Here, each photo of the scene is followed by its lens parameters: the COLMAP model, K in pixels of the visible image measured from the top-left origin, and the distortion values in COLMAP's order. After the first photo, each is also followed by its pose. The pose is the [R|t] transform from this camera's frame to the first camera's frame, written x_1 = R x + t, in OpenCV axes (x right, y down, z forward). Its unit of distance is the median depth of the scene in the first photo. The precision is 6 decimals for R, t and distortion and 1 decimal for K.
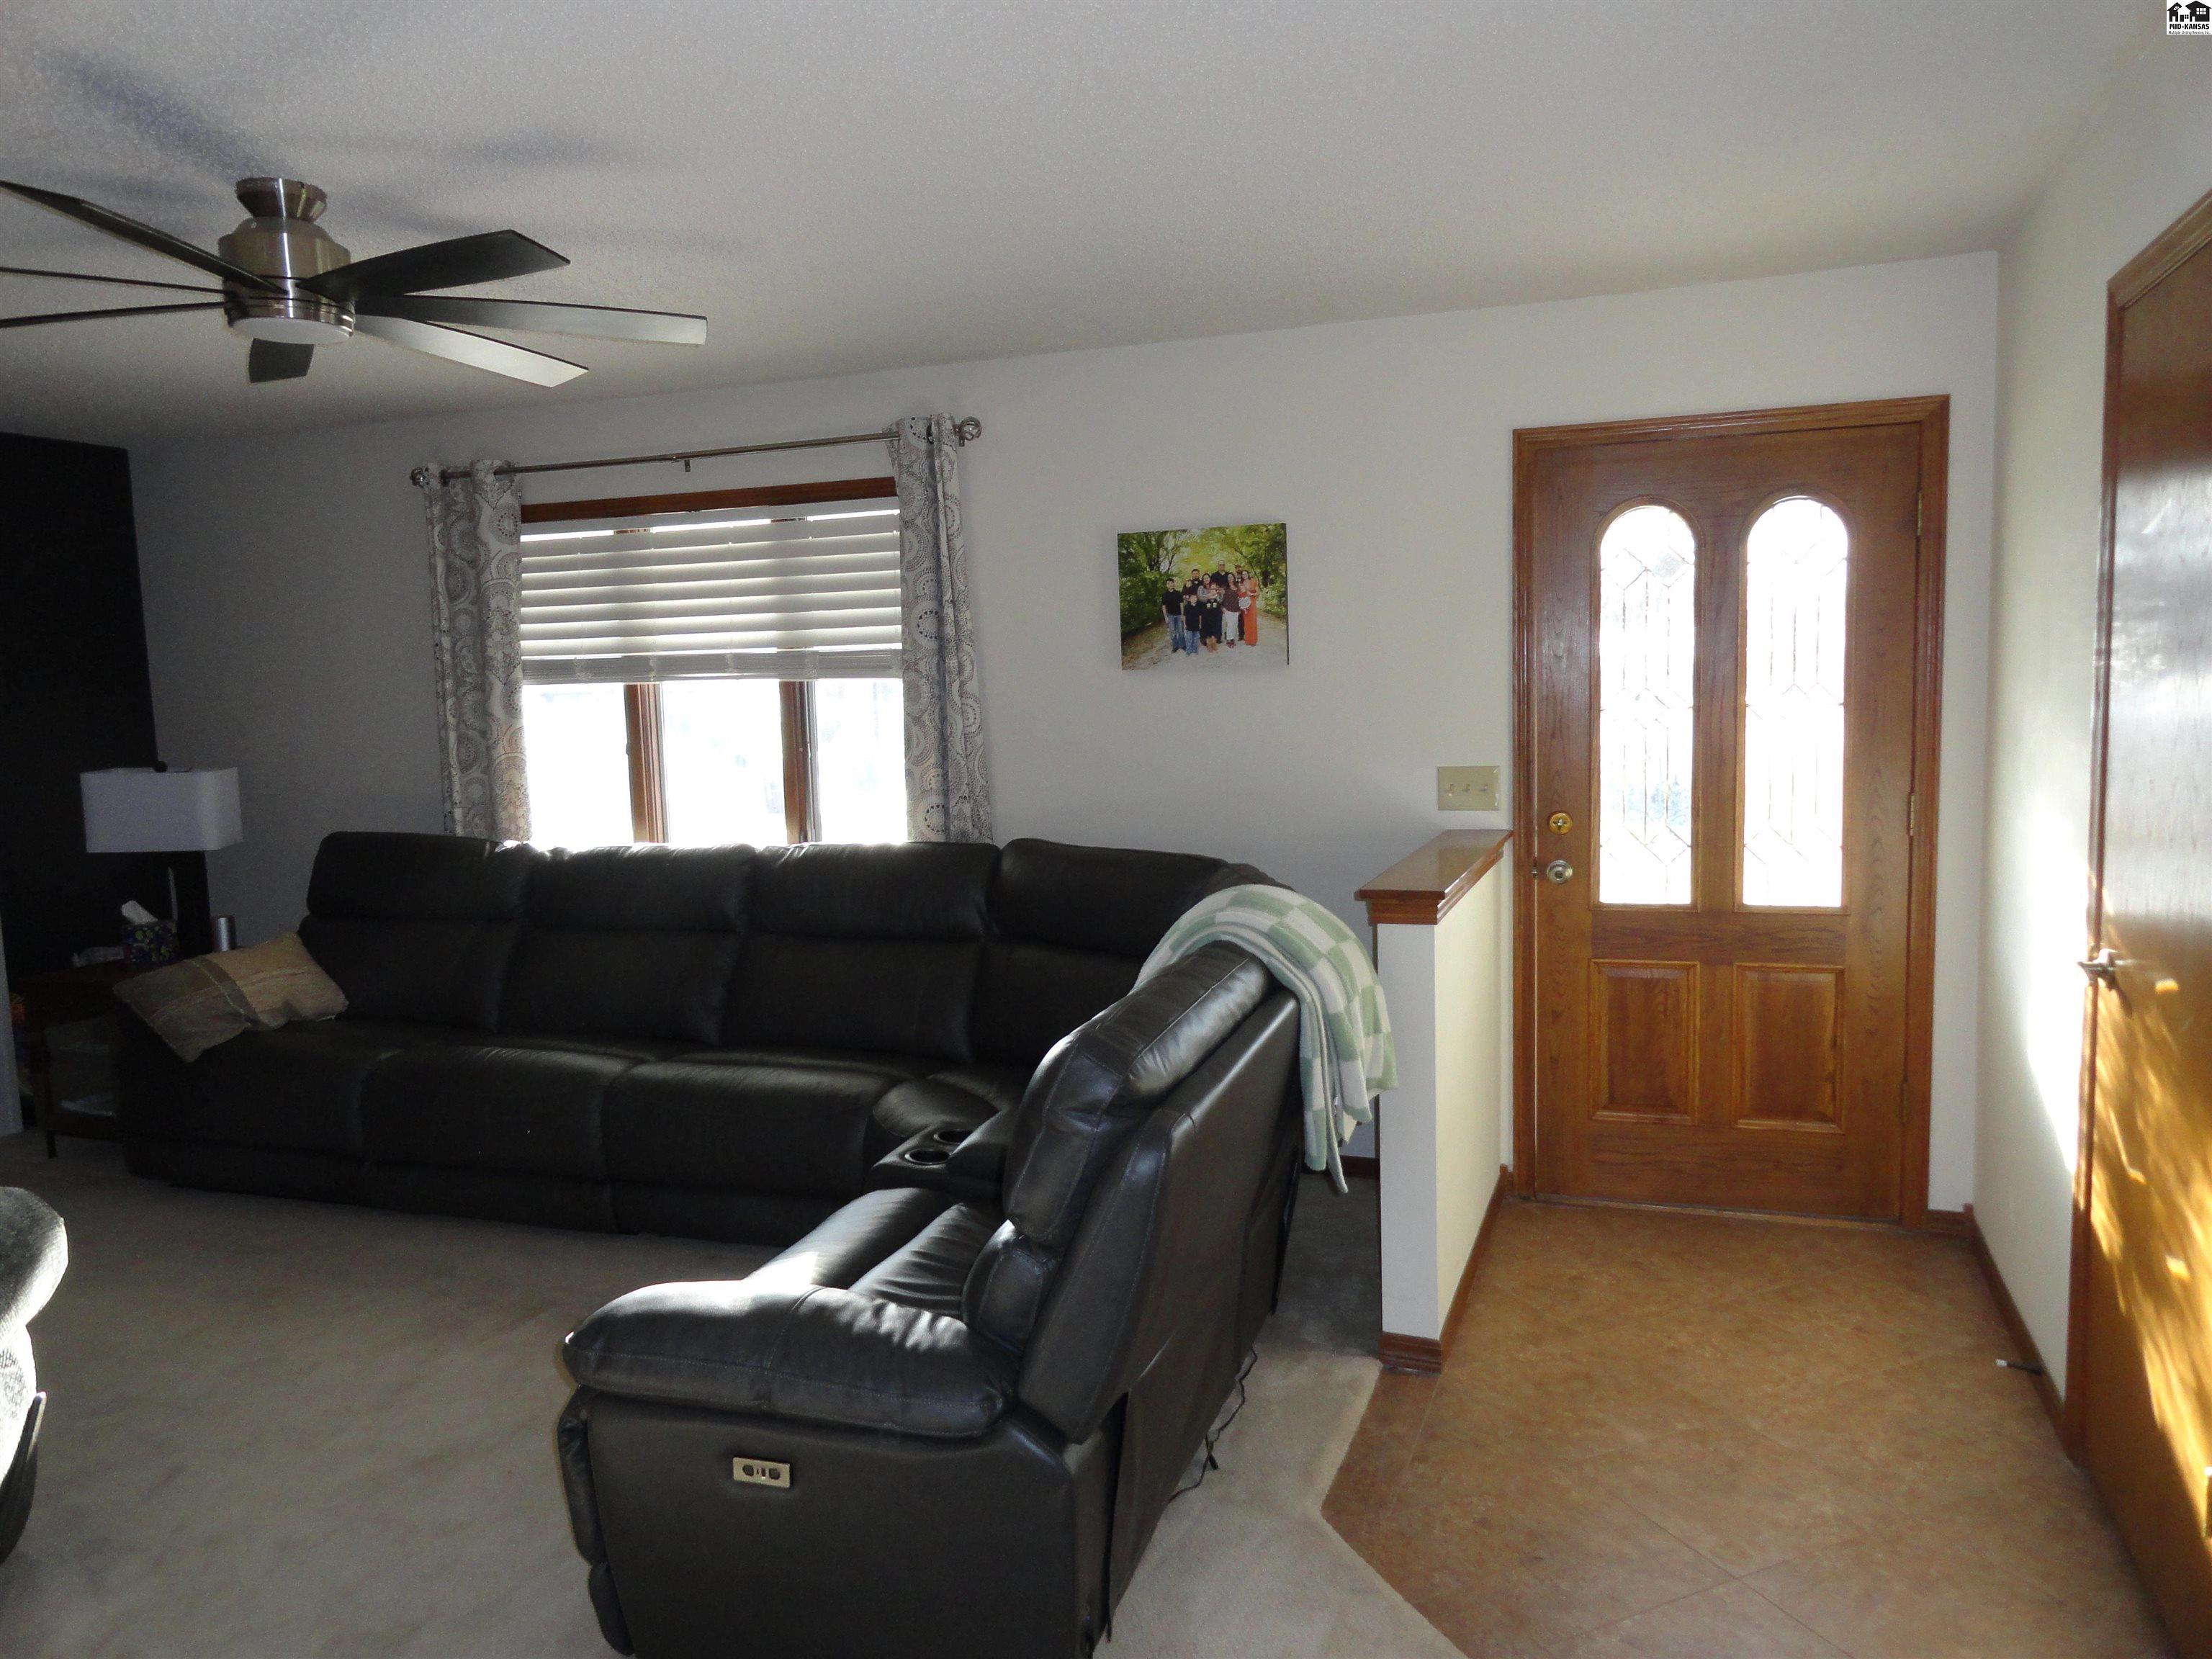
lens RADIAL K [[1522.1, 0, 1113.6], [0, 1522.1, 824.2], [0, 0, 1]] dist [0.000119, 0.002246]
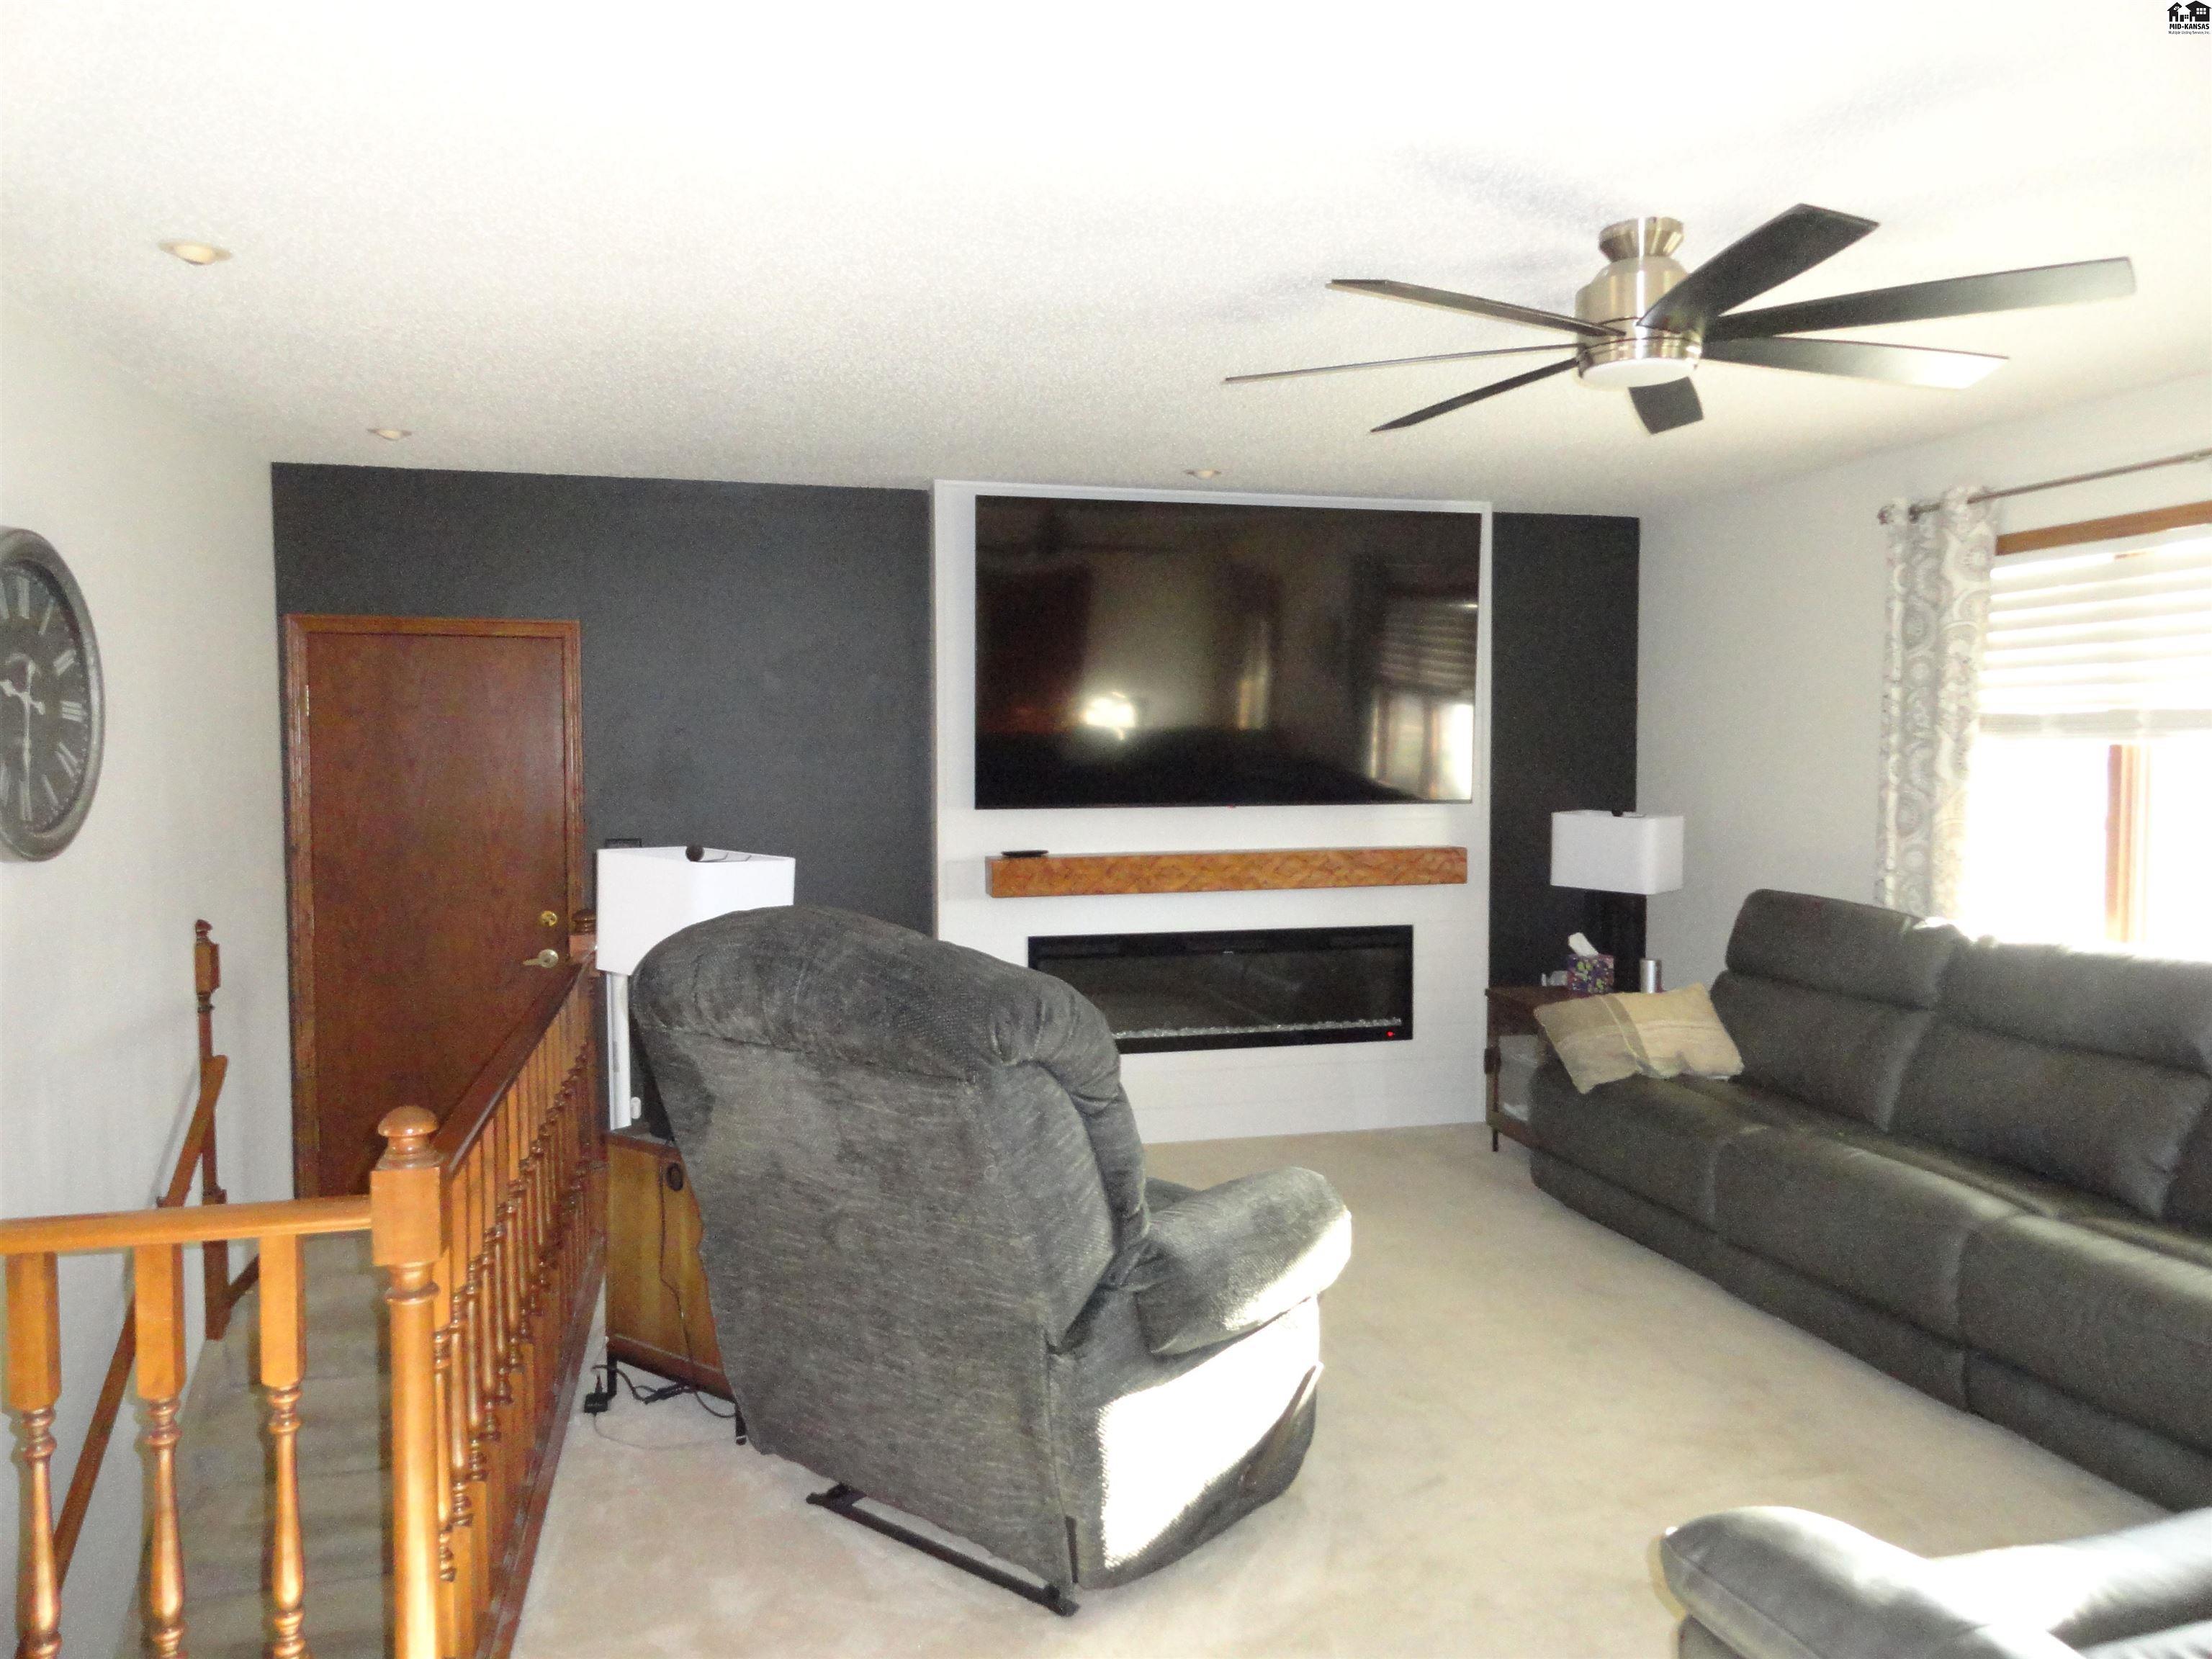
lens RADIAL K [[1522.1, 0, 1113.6], [0, 1522.1, 824.2], [0, 0, 1]] dist [0.000119, 0.002246]
pose [[0.565502, 0.065744, -0.822122, 0.050752], [-0.095325, 0.995347, 0.014026, -0.010190], [0.819220, 0.070437, 0.569138, 0.107887]]
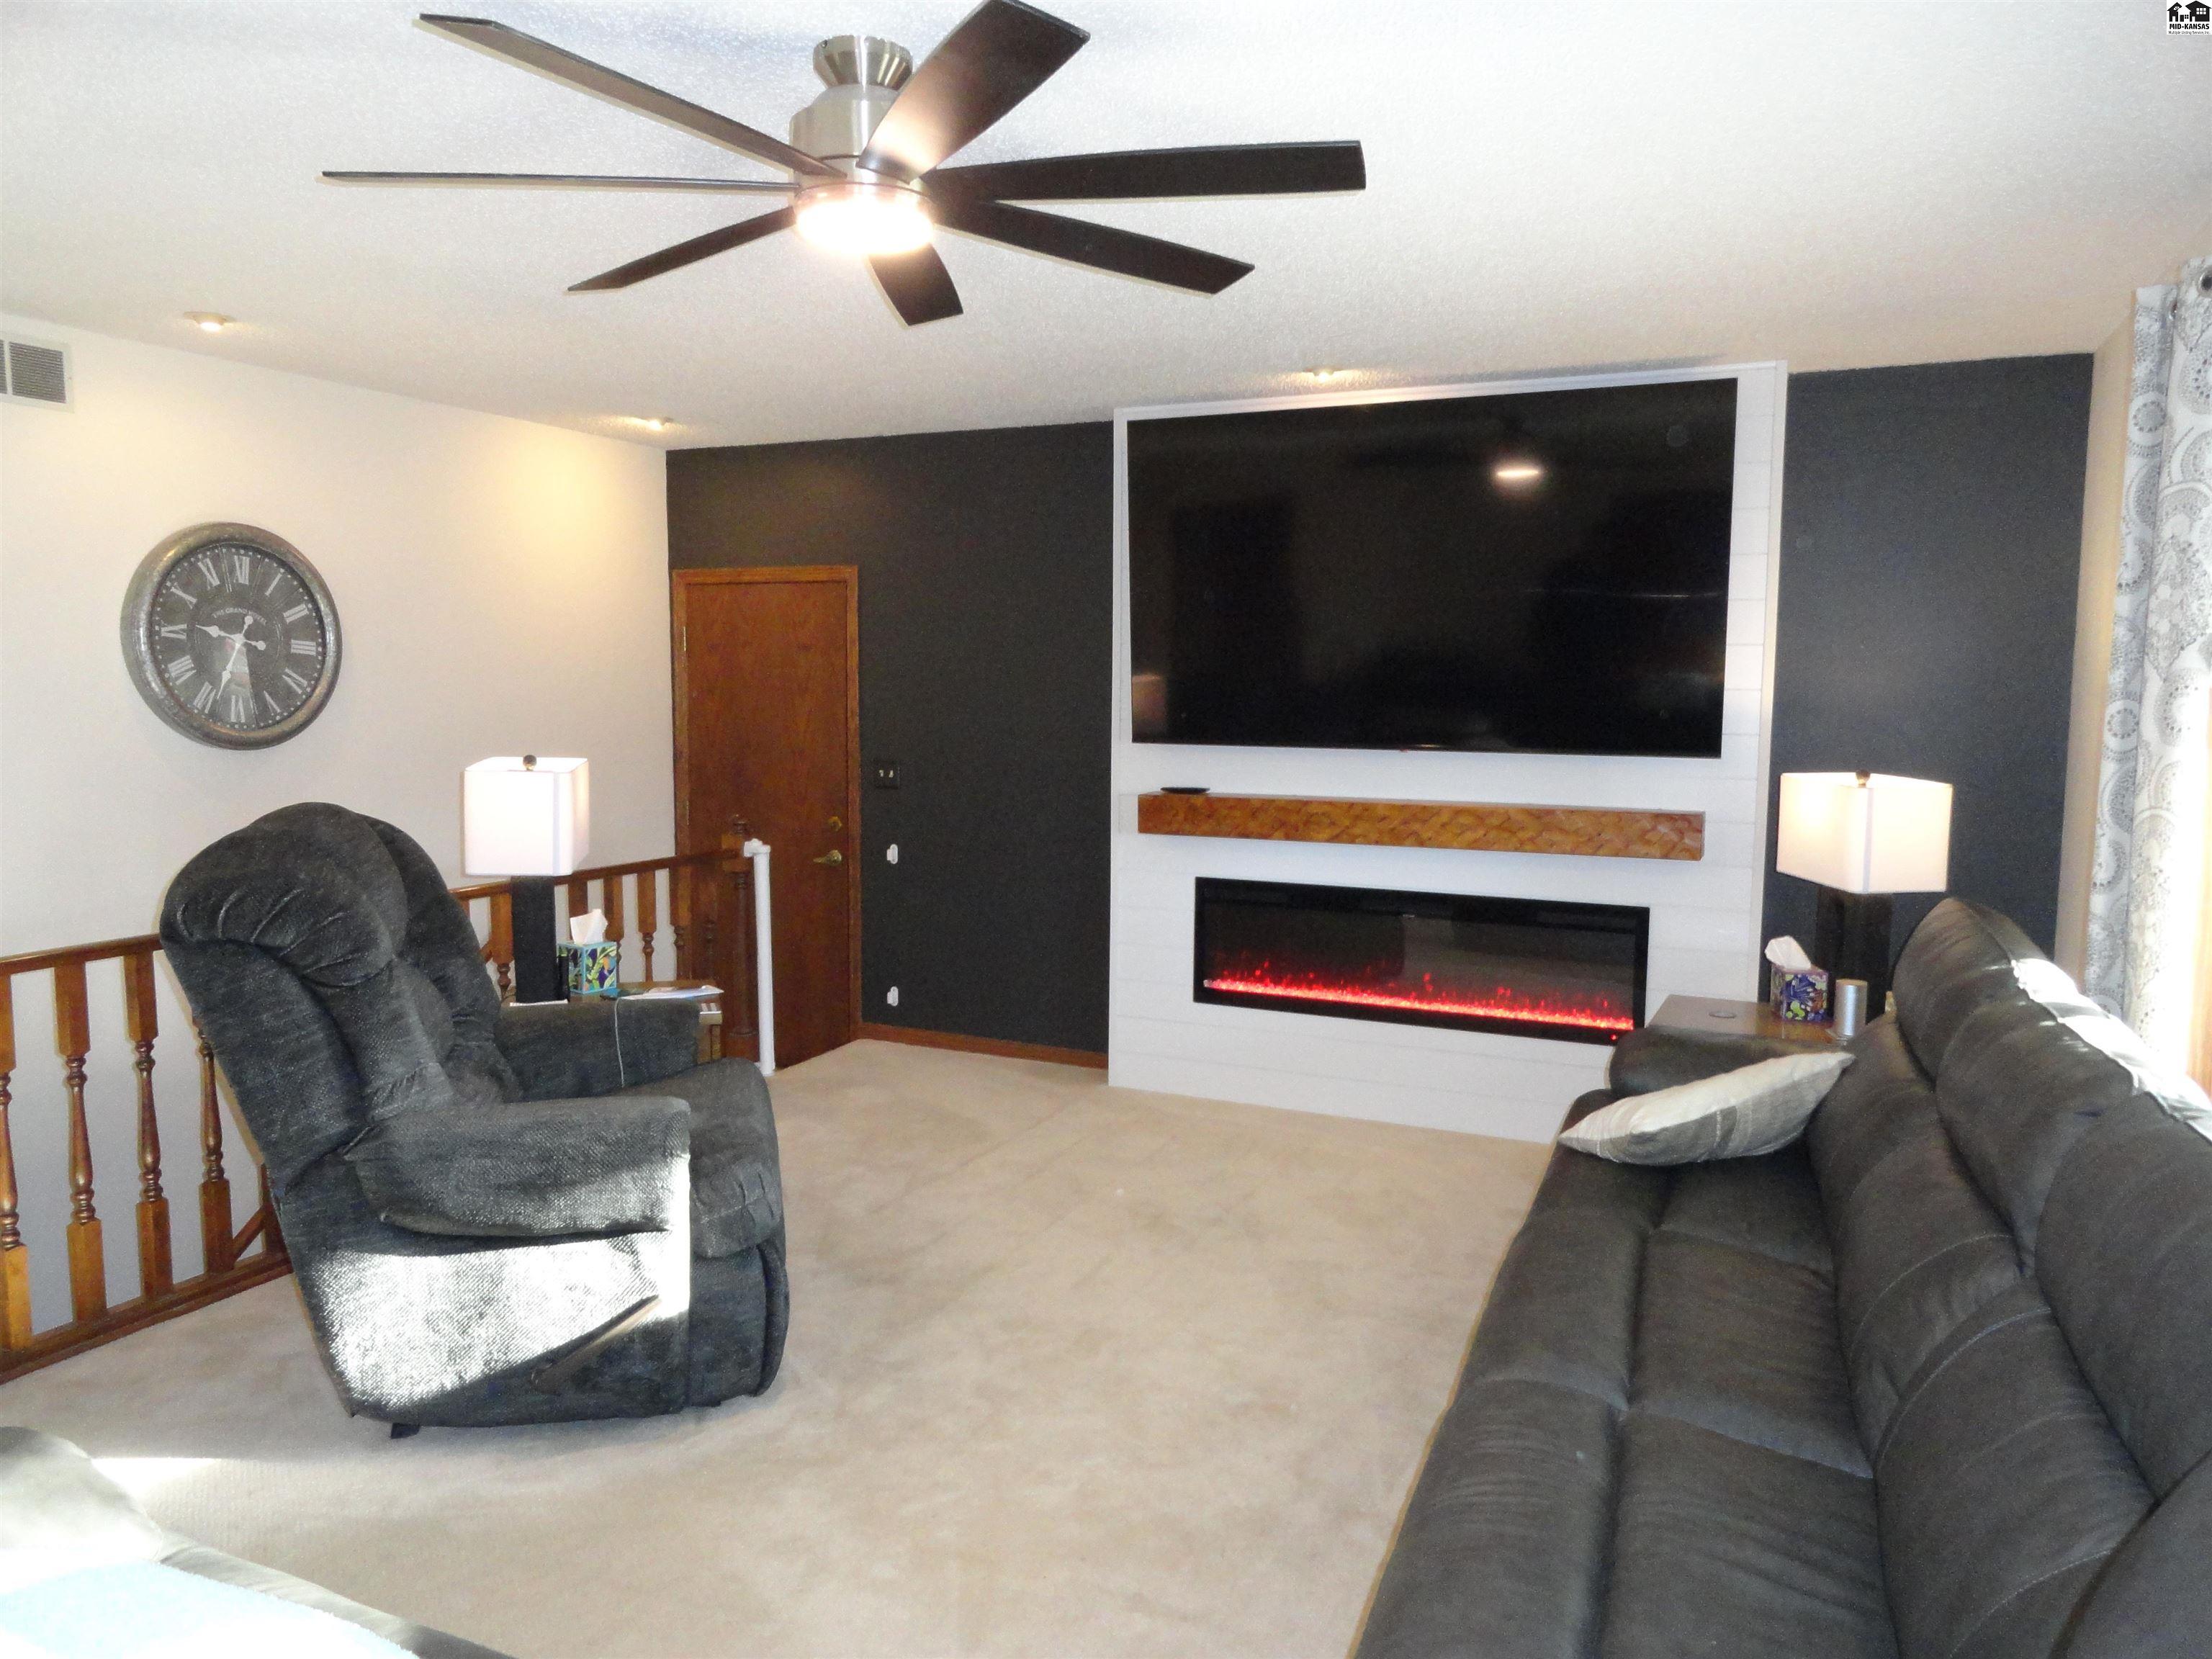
lens RADIAL K [[1501.5, 0, 1106.0], [0, 1501.5, 829.5], [0, 0, 1]] dist [-0.005547, -0.001889]
pose [[-0.075240, 0.122956, -0.989556, 0.158609], [-0.107125, 0.985629, 0.130613, -0.070289], [0.991395, 0.115833, -0.060987, 0.679894]]
